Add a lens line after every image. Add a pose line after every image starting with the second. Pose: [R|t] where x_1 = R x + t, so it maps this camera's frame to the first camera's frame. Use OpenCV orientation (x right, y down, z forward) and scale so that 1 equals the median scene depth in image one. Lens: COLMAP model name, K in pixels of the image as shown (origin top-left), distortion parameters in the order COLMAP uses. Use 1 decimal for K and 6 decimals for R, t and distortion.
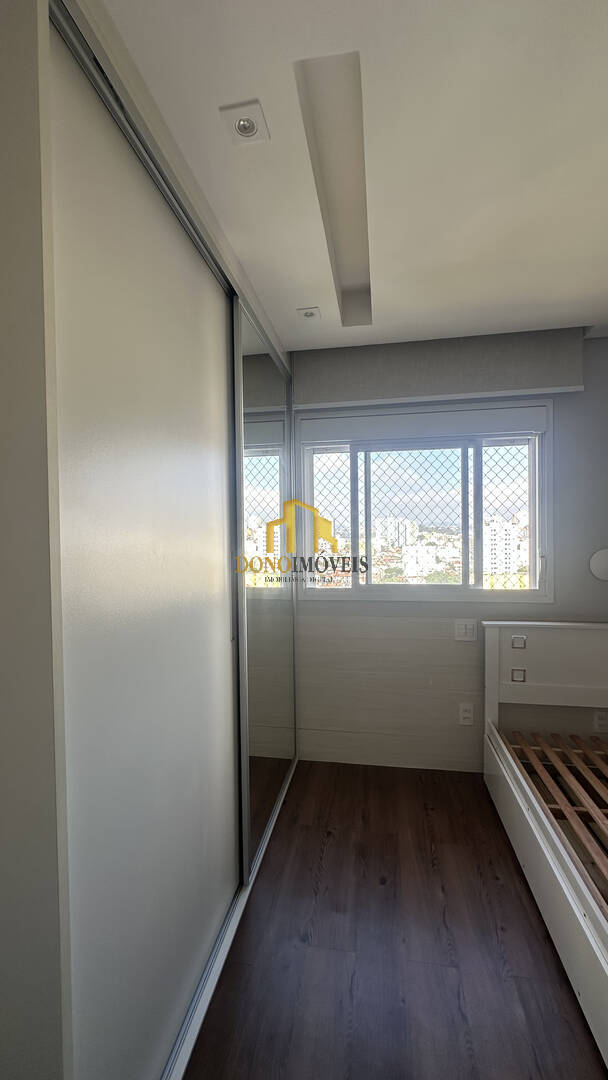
lens RADIAL K [[431.8, 0, 305.2], [0, 431.8, 538.8], [0, 0, 1]] dist [-0.002822, 0.000533]
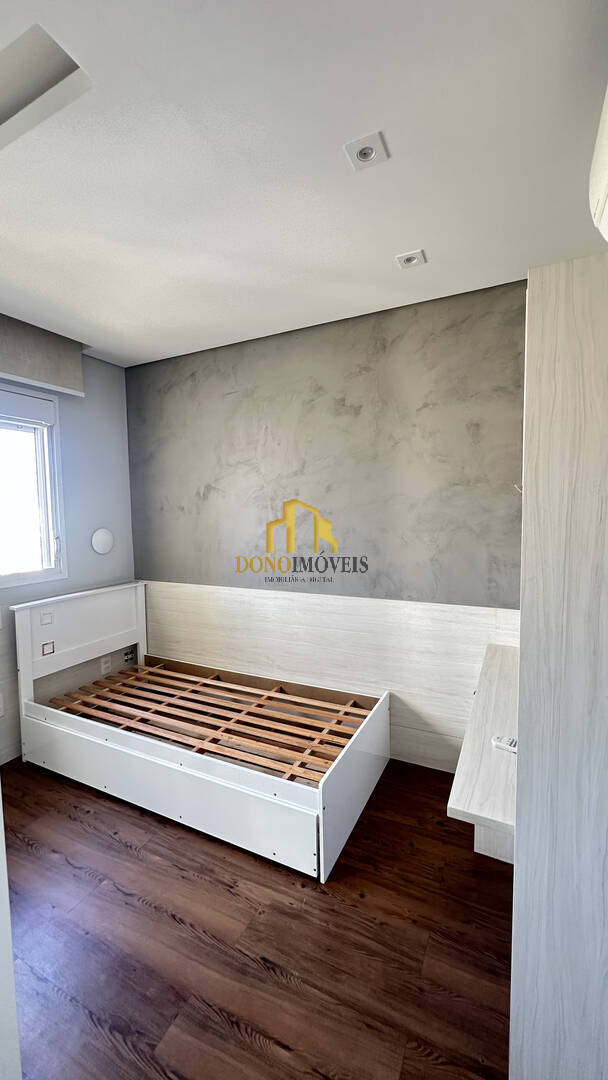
lens RADIAL K [[431.8, 0, 305.2], [0, 431.8, 538.8], [0, 0, 1]] dist [-0.002822, 0.000533]
pose [[0.289147, -0.057481, 0.955557, -0.338035], [0.027874, 0.998278, 0.051617, 0.004292], [-0.956879, 0.011710, 0.290251, 0.066386]]
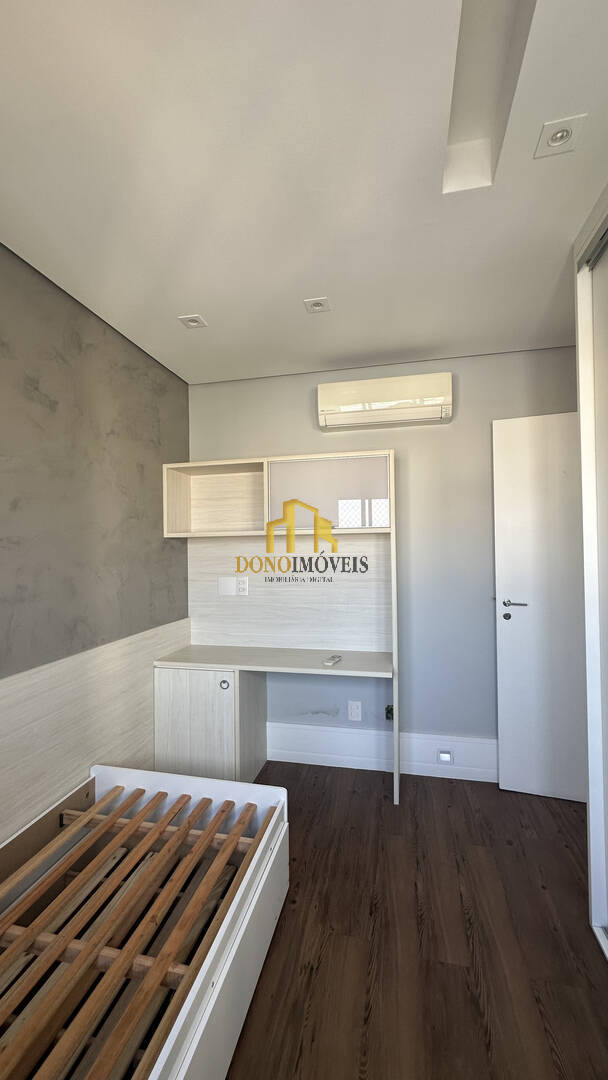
lens RADIAL K [[431.8, 0, 305.2], [0, 431.8, 538.8], [0, 0, 1]] dist [-0.002822, 0.000533]
pose [[-0.998095, 0.027630, 0.055172, 0.208182], [0.027622, 0.999618, -0.000894, 0.004361], [-0.055176, 0.000631, -0.998476, 0.964248]]
